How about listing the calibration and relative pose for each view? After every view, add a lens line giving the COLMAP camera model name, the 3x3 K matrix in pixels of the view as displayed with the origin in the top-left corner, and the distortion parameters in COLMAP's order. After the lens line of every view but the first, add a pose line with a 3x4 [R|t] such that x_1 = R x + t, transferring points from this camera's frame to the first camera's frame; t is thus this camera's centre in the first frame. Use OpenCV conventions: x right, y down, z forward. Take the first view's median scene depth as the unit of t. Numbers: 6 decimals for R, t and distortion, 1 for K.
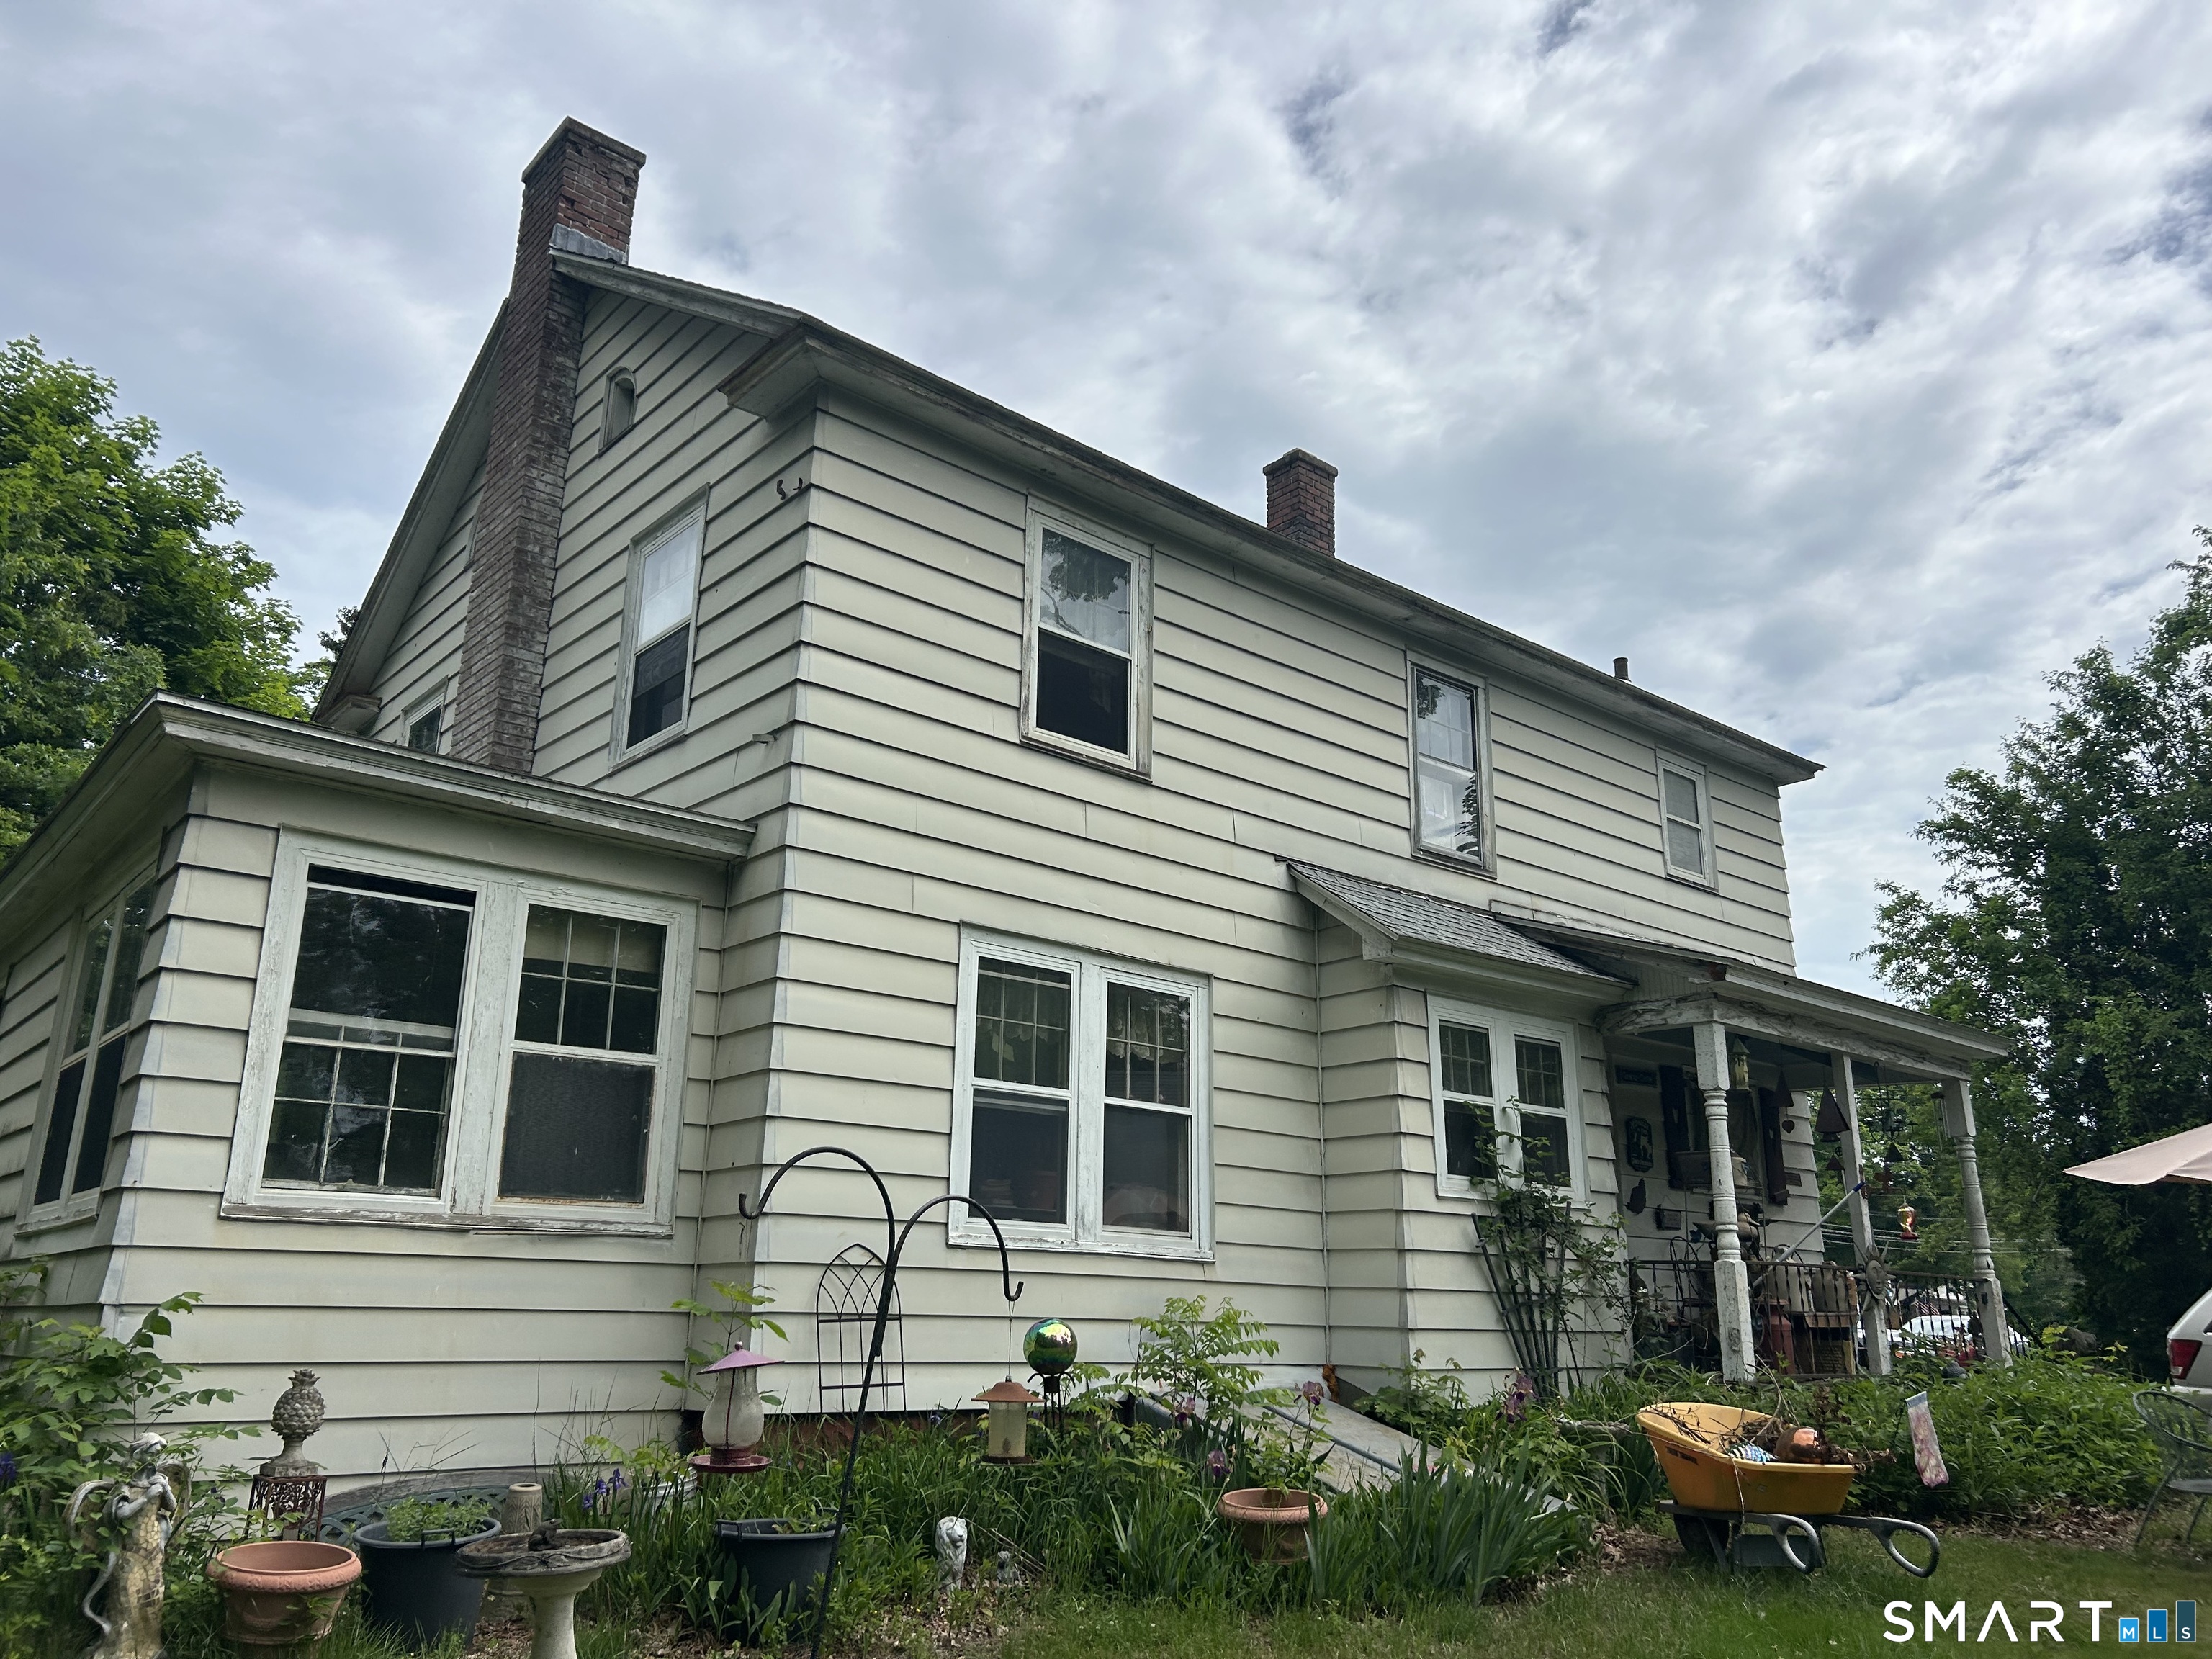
lens RADIAL K [[1663.9, 0, 1103.4], [0, 1663.9, 836.0], [0, 0, 1]] dist [0.057941, -0.067361]
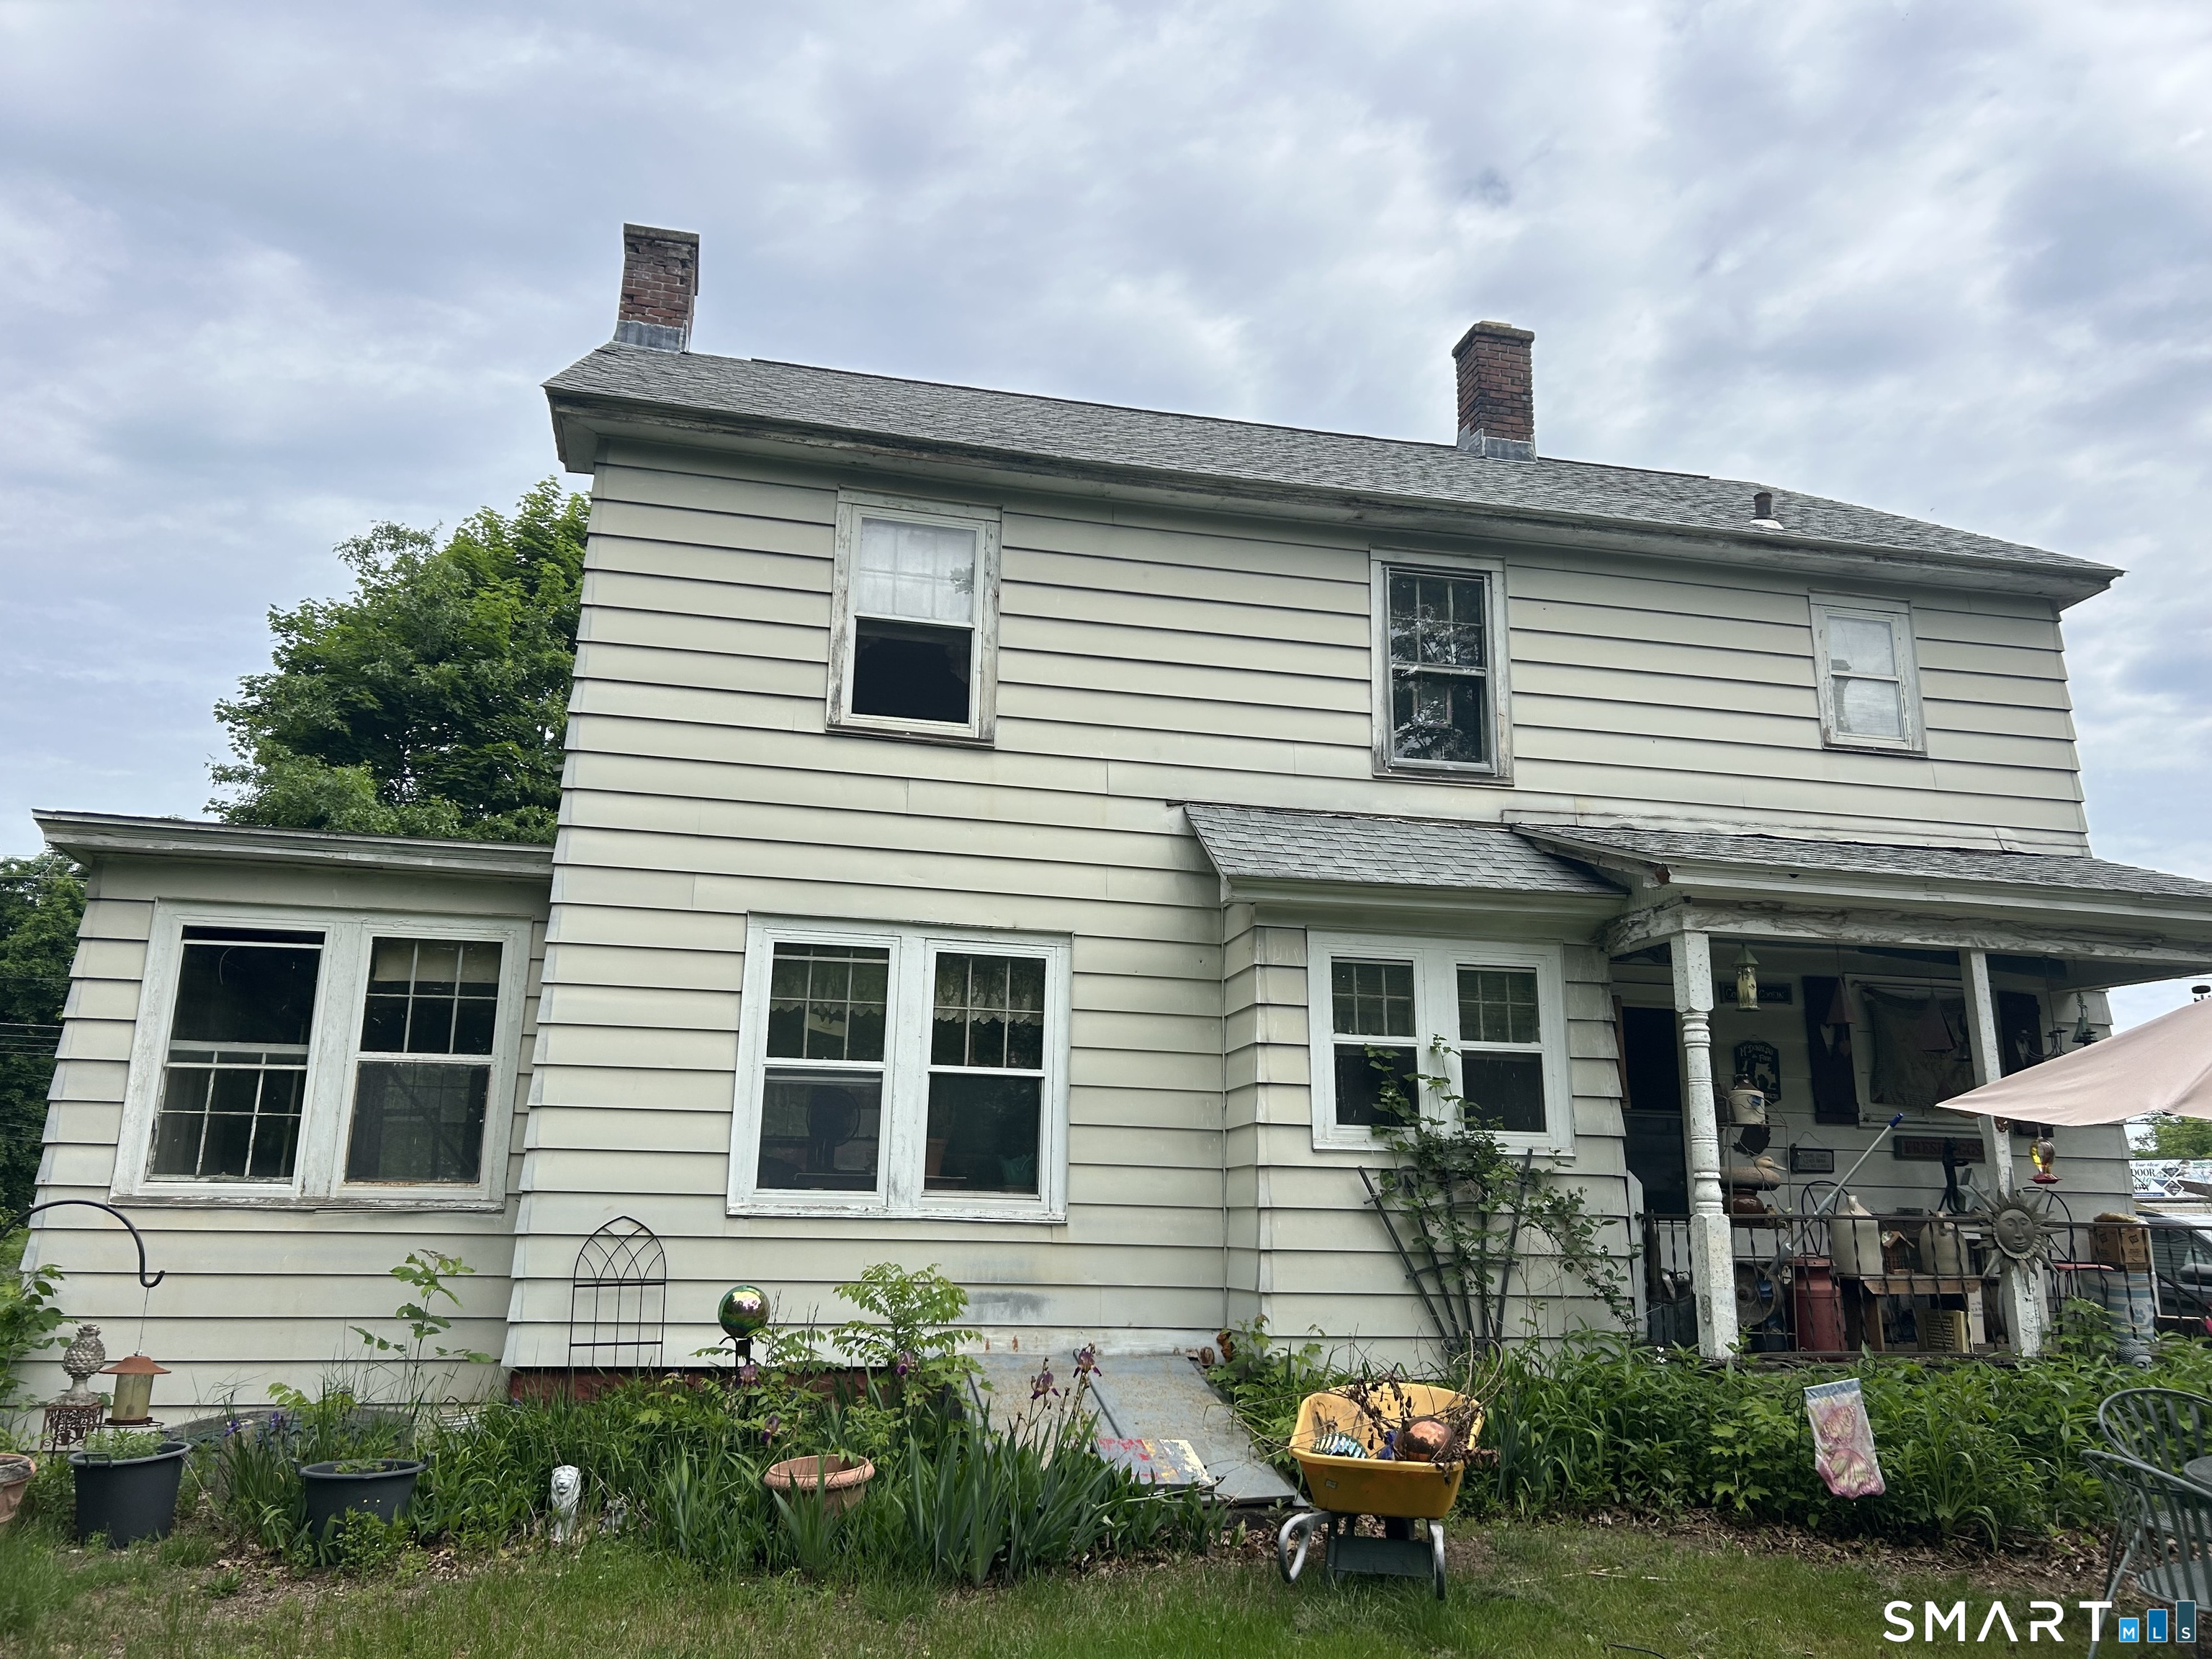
lens RADIAL K [[1663.9, 0, 1105.0], [0, 1663.9, 813.1], [0, 0, 1]] dist [0.057941, -0.067361]
pose [[0.884444, -0.116802, -0.451791, 0.556619], [0.128071, 0.991749, -0.005681, 0.022001], [0.448727, -0.052837, 0.892106, 0.139082]]
